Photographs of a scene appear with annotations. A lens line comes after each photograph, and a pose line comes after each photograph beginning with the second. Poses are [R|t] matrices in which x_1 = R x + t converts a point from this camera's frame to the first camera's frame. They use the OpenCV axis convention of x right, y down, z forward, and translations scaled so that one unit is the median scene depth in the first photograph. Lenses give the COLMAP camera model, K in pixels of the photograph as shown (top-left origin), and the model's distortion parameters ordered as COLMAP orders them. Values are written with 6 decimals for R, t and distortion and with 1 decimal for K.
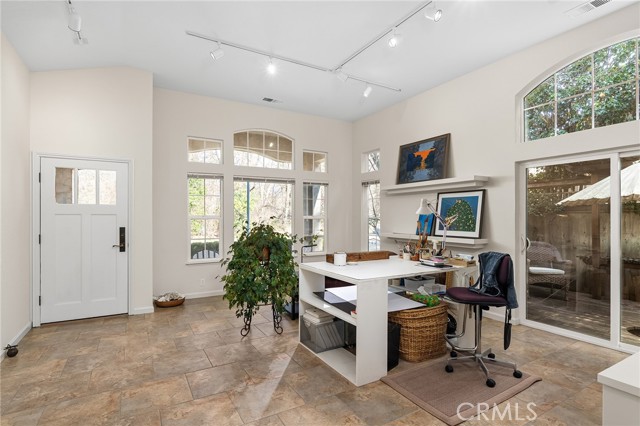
lens RADIAL K [[319.7, 0, 319.0], [0, 319.7, 216.9], [0, 0, 1]] dist [-0.006085, 0.001595]
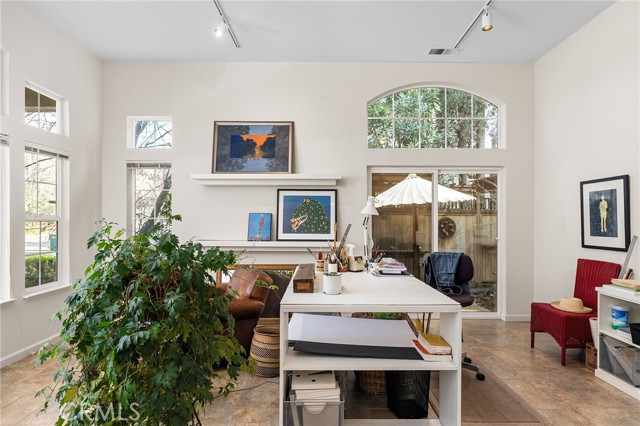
lens RADIAL K [[337.8, 0, 336.1], [0, 337.8, 224.1], [0, 0, 1]] dist [-0.001858, 0.003410]
pose [[0.503982, 0.001092, 0.863713, -0.338661], [-0.001905, 0.999998, -0.000153, 0.017223], [-0.863712, -0.001568, 0.503983, 0.455118]]
